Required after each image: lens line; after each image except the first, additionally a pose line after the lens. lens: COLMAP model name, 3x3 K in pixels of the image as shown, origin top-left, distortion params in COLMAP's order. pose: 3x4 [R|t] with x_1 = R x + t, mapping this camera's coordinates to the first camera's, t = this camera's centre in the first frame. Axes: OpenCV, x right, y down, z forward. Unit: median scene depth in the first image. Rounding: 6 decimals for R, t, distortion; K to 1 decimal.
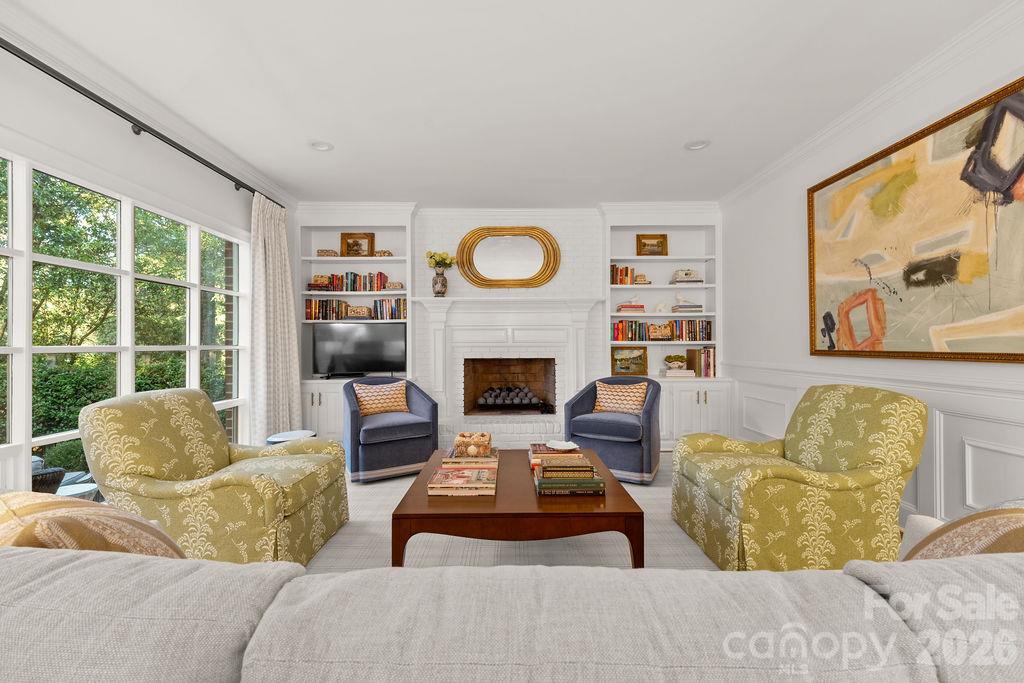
lens RADIAL K [[424.6, 0, 516.3], [0, 424.6, 335.3], [0, 0, 1]] dist [0.000817, -0.000250]
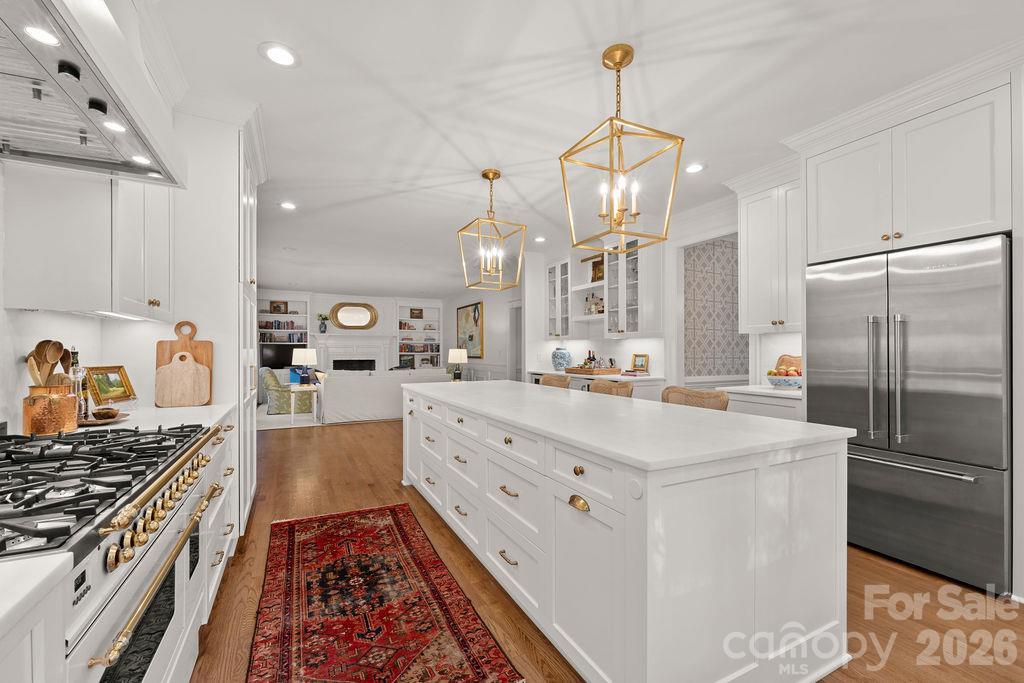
lens RADIAL K [[424.6, 0, 519.9], [0, 424.6, 349.8], [0, 0, 1]] dist [0.000817, -0.000250]
pose [[0.889002, 0.004203, 0.457885, -0.280275], [-0.001458, 0.999979, -0.006347, 0.012012], [-0.457902, 0.004975, 0.888989, -1.492255]]
